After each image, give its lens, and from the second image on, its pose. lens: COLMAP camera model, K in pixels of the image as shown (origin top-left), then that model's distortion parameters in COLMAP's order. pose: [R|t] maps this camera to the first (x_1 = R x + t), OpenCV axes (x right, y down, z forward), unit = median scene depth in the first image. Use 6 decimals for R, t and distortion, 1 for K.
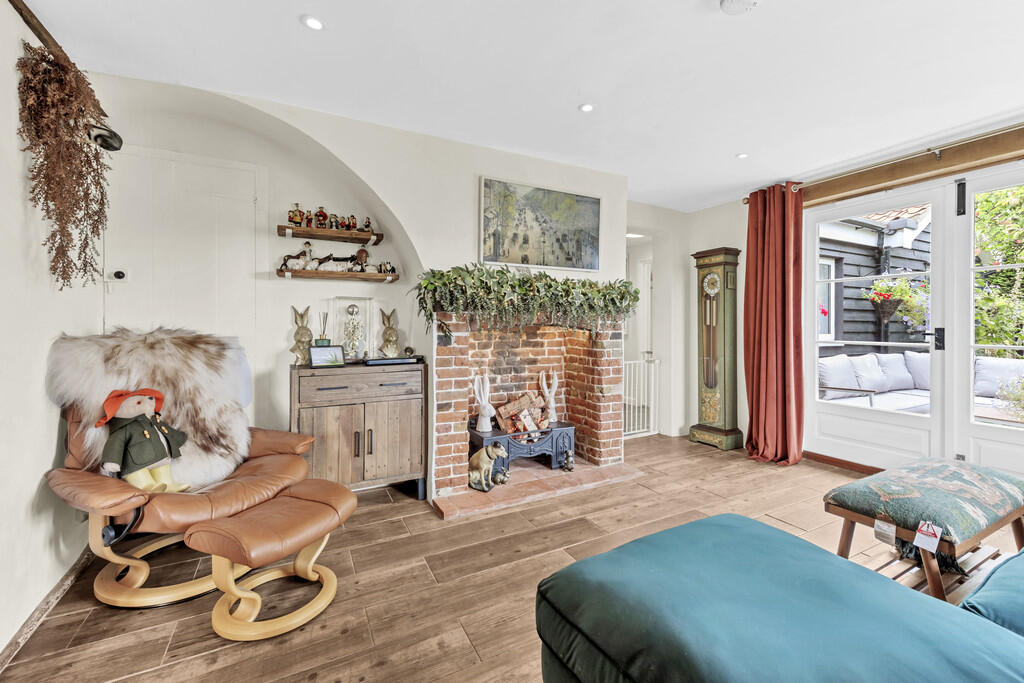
lens RADIAL K [[429.2, 0, 513.9], [0, 429.2, 324.1], [0, 0, 1]] dist [0.008751, -0.000238]
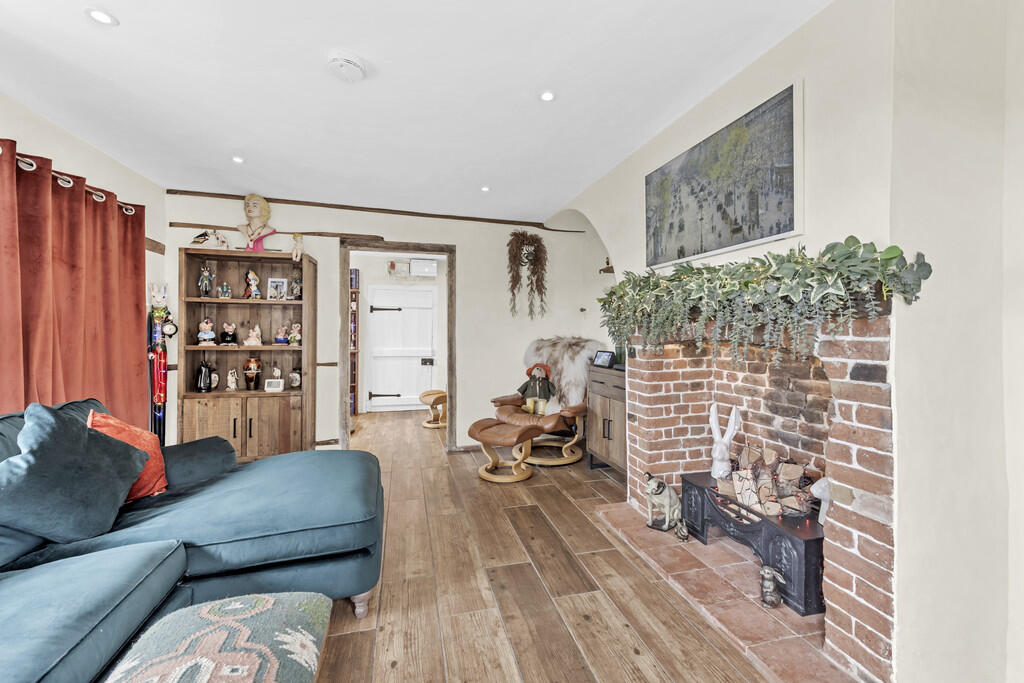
lens RADIAL K [[404.9, 0, 509.2], [0, 404.9, 326.1], [0, 0, 1]] dist [0.000248, -0.000099]
pose [[-0.215924, -0.011609, -0.976341, 0.770721], [-0.005014, 0.999929, -0.010781, -0.011895], [0.976397, 0.002568, -0.215967, 0.845773]]
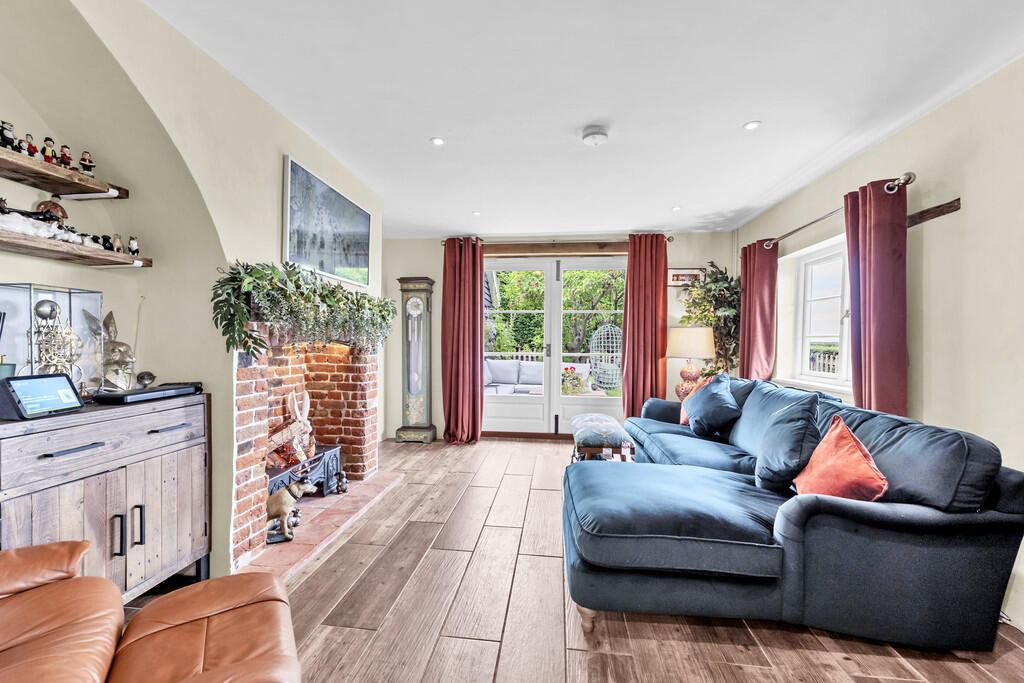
lens RADIAL K [[416.5, 0, 510.5], [0, 416.5, 350.2], [0, 0, 1]] dist [0.003931, -0.000239]
pose [[0.552882, -0.010349, 0.833195, -0.468924], [-0.011485, 0.999733, 0.020039, 0.001752], [-0.833180, -0.020648, 0.552616, 0.194754]]
